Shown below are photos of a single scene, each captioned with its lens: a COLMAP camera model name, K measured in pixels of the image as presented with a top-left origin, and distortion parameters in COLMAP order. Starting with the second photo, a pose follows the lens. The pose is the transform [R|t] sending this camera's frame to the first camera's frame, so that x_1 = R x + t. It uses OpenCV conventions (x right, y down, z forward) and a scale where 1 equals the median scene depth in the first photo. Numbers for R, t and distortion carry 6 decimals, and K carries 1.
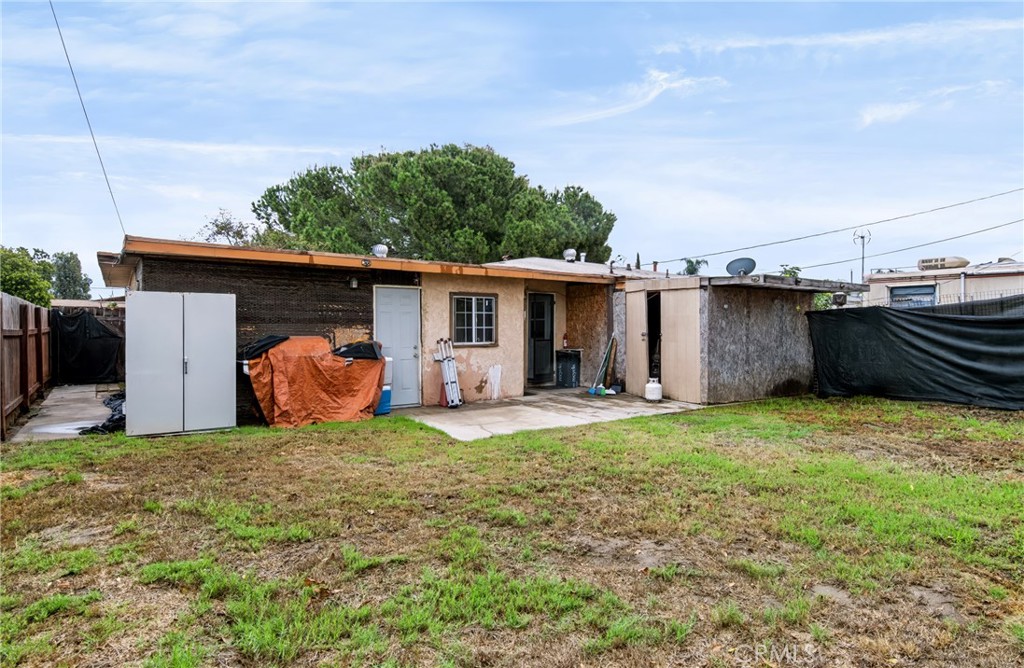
lens RADIAL K [[572.4, 0, 512.0], [0, 572.4, 334.0], [0, 0, 1]] dist [0.005258, 0.000824]
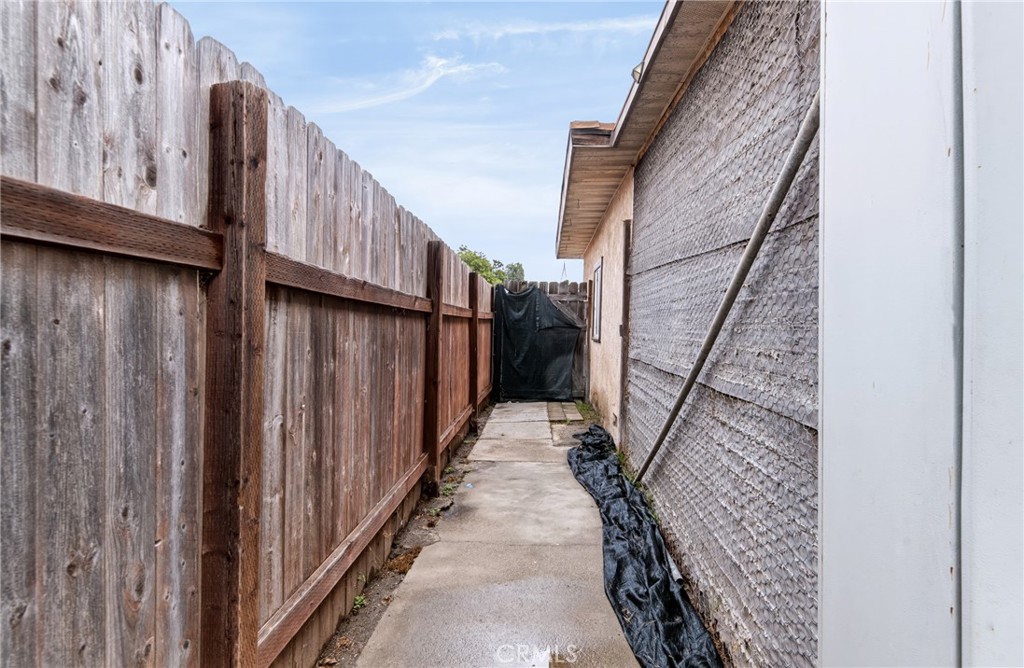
lens RADIAL K [[589.9, 0, 512.0], [0, 589.9, 334.0], [0, 0, 1]] dist [0.001877, -0.000199]
pose [[0.788163, 0.012346, -0.615342, -0.318243], [-0.013254, 0.999907, 0.003085, 0.009896], [0.615323, 0.005724, 0.788254, 0.413302]]
